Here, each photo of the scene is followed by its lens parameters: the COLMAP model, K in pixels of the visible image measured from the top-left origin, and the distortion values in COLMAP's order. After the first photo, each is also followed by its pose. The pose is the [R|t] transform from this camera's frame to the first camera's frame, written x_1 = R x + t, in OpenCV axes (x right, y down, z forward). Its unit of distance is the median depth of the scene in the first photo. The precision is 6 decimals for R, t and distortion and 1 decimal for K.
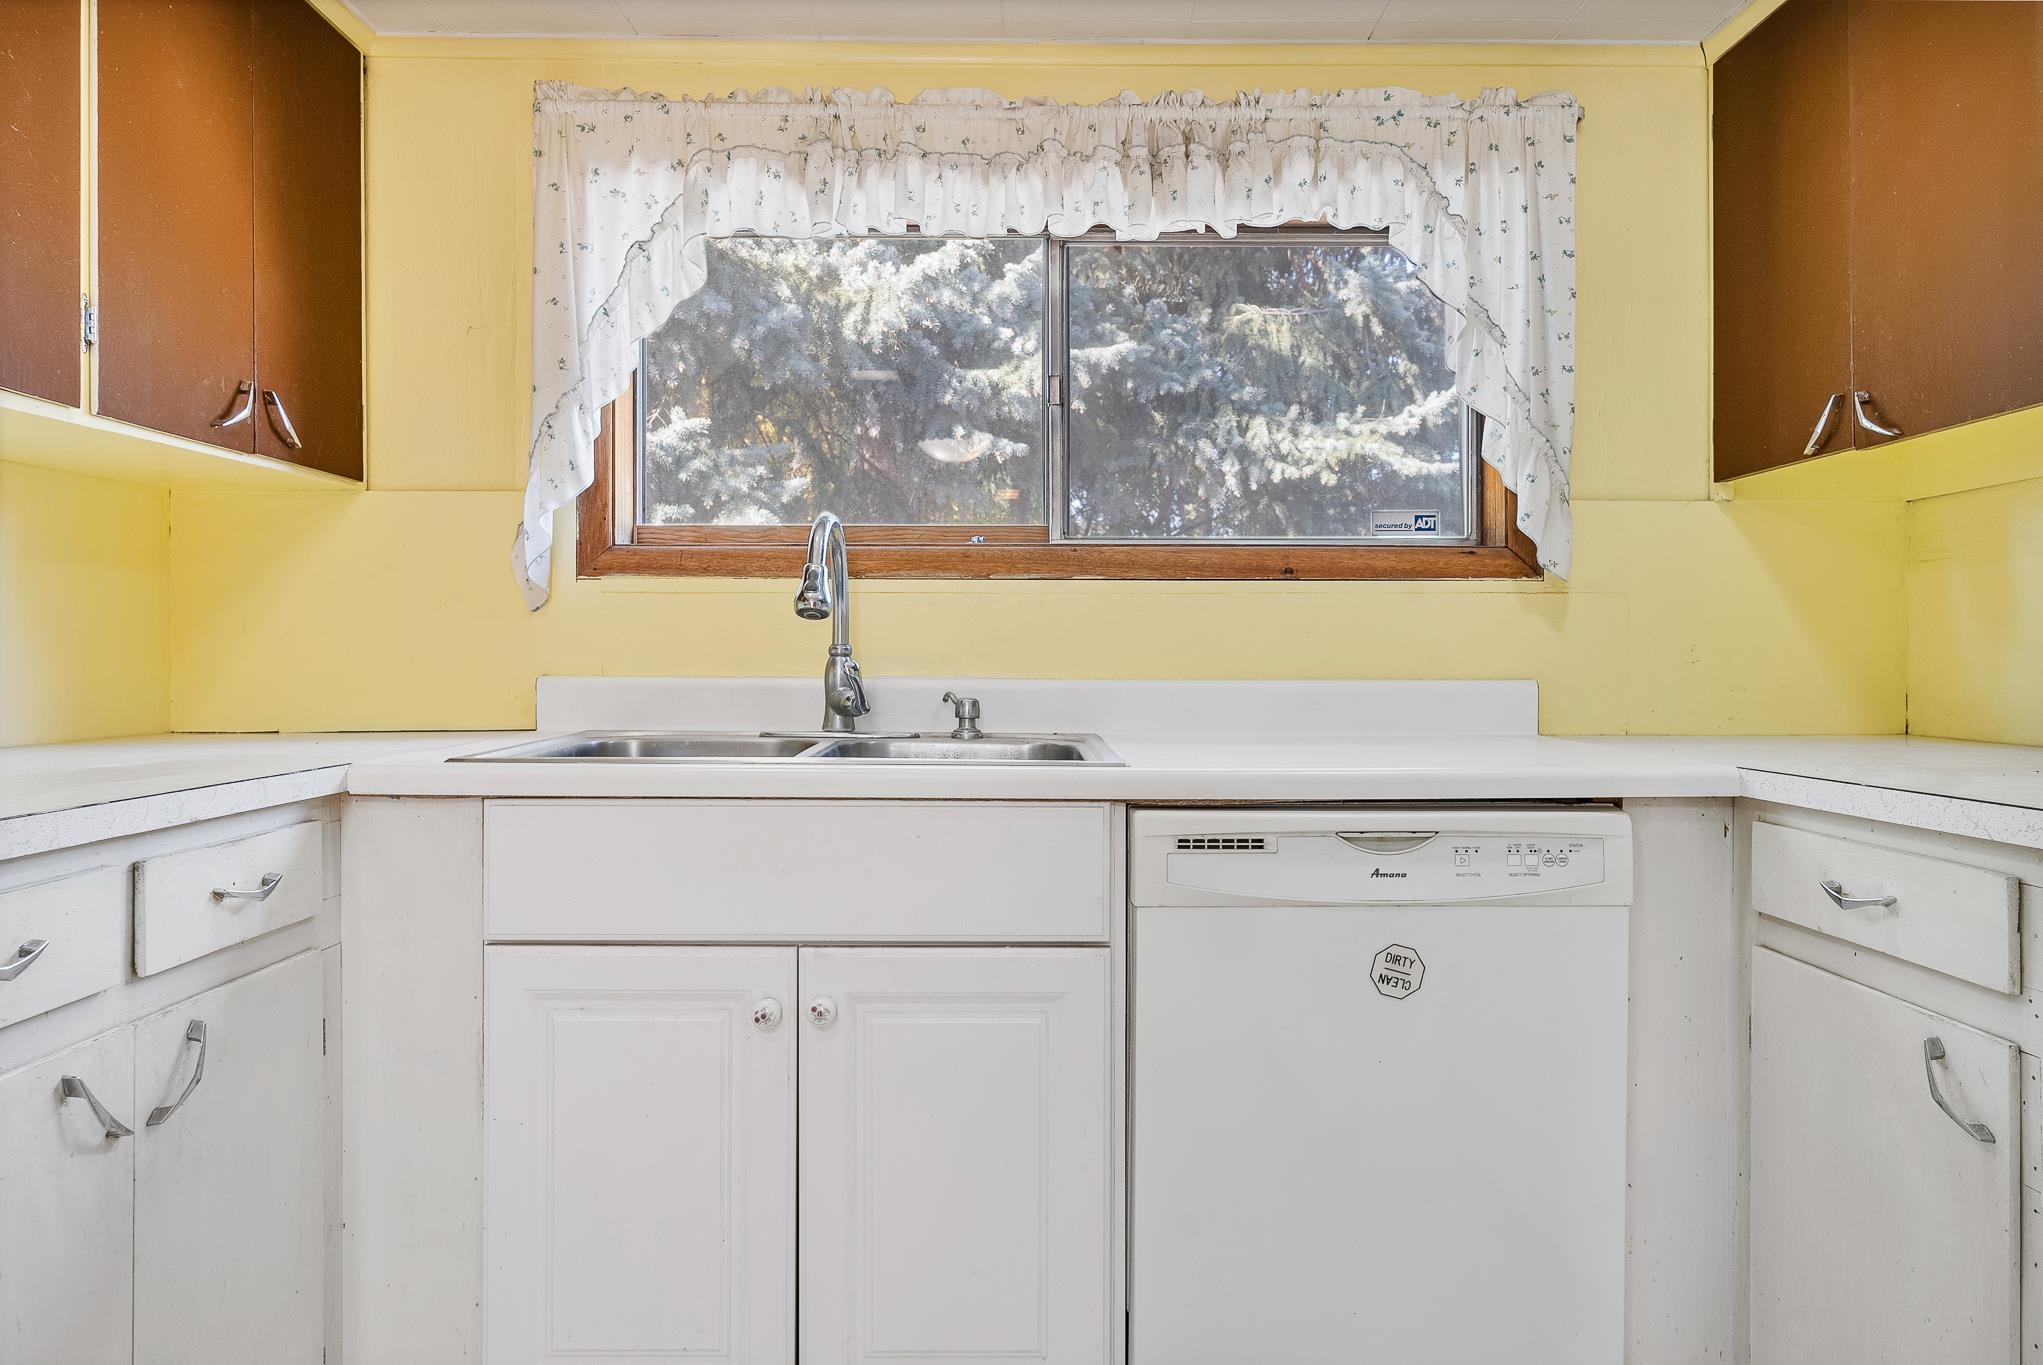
lens RADIAL K [[1400.7, 0, 1021.5], [0, 1400.7, 682.5], [0, 0, 1]] dist [0.001911, 0.000342]
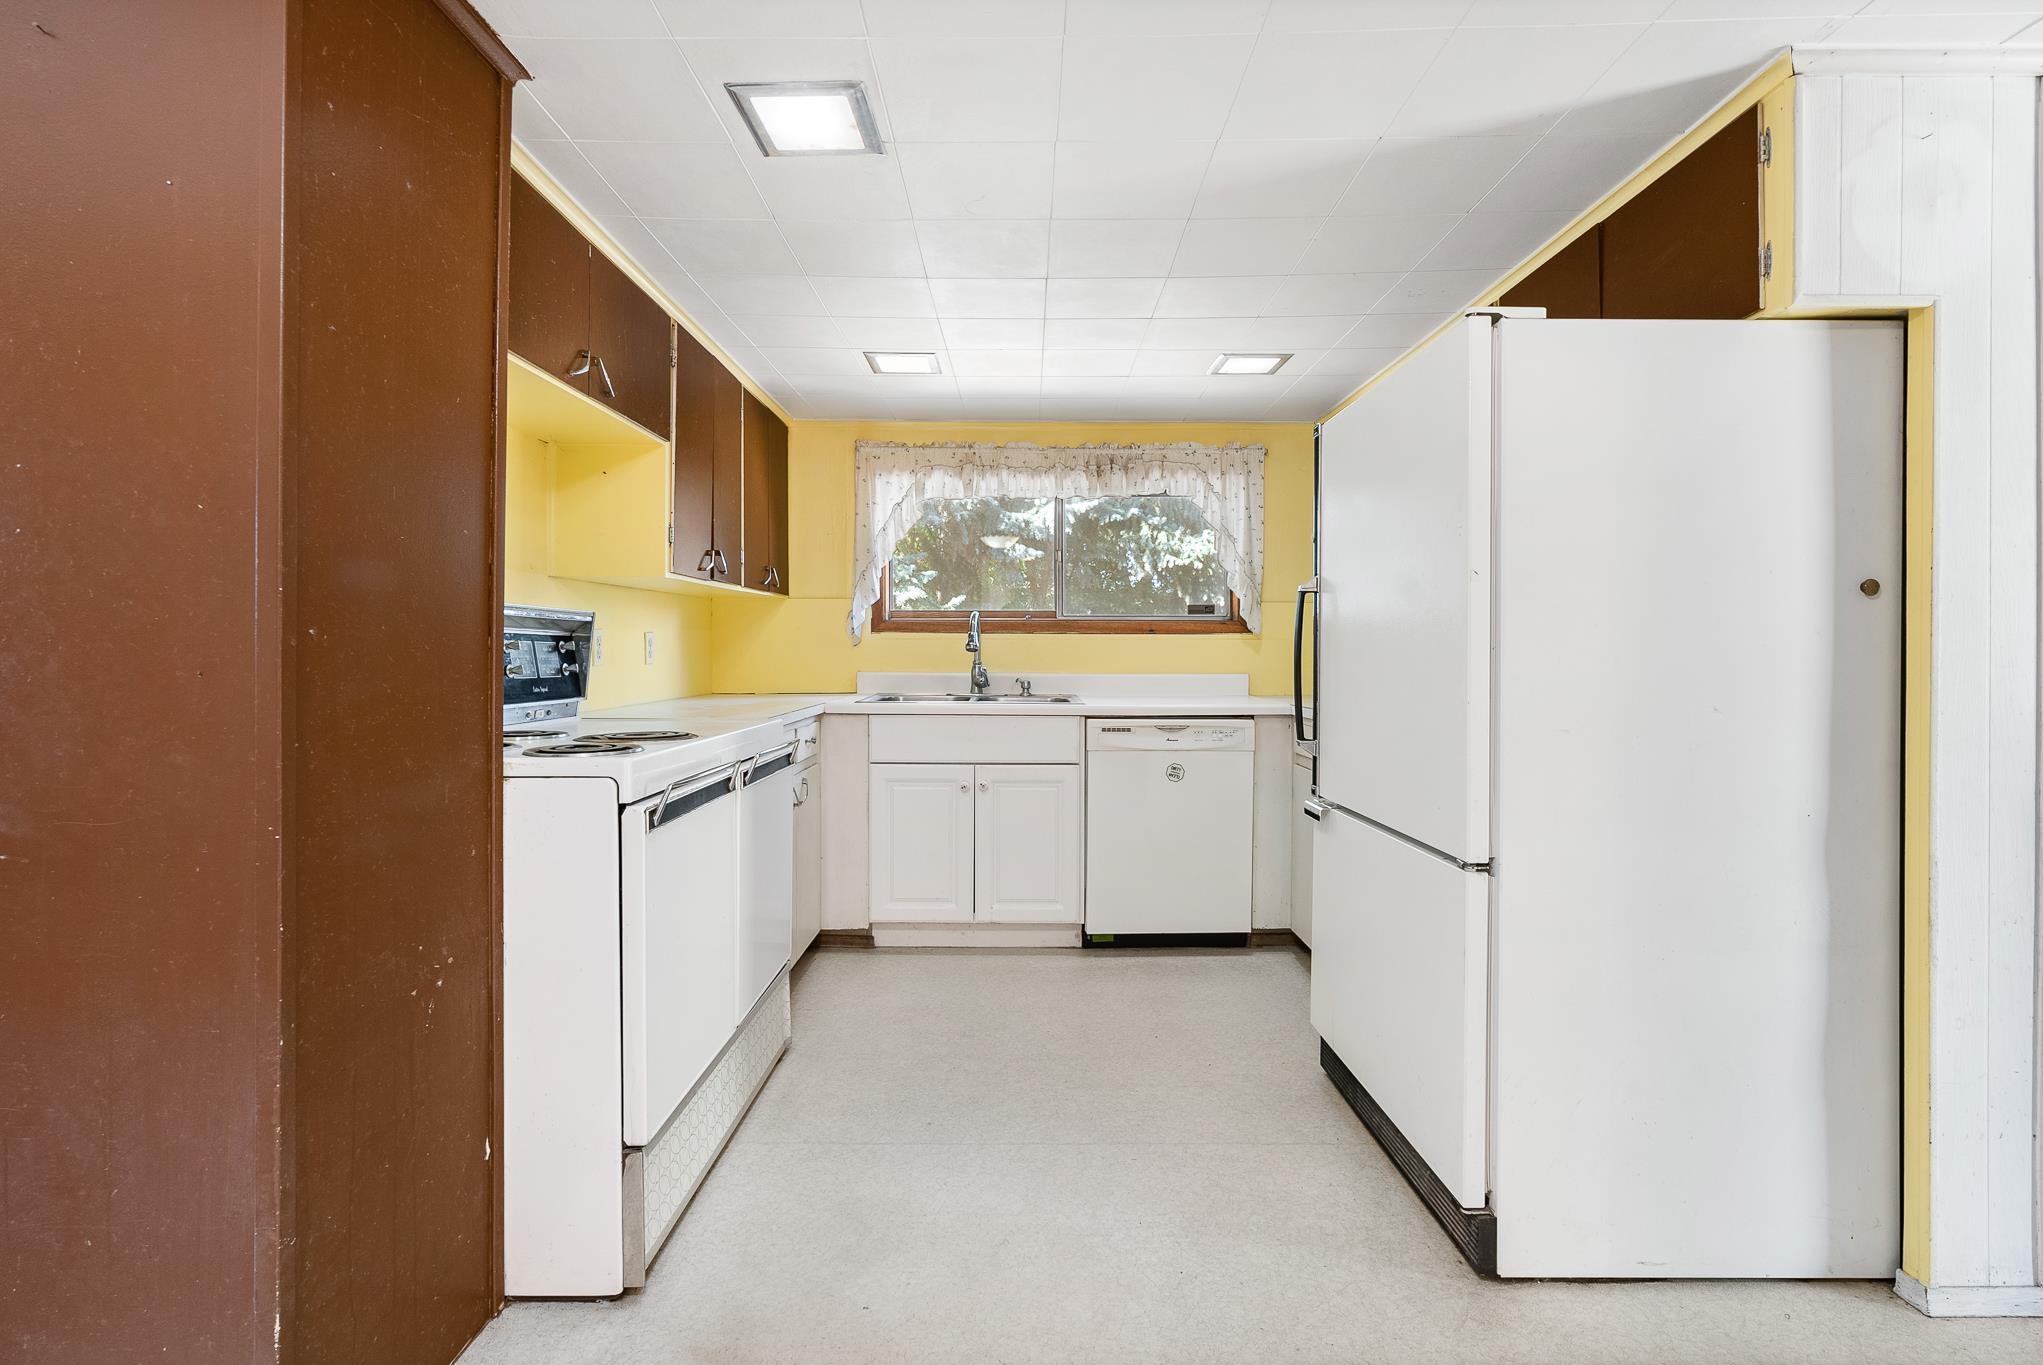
lens RADIAL K [[942.3, 0, 1021.5], [0, 942.3, 682.5], [0, 0, 1]] dist [-0.000057, -0.000004]
pose [[0.999969, 0.000793, -0.007892, -0.032096], [-0.000663, 0.999863, 0.016534, -0.013736], [0.007904, -0.016529, 0.999832, -0.726131]]
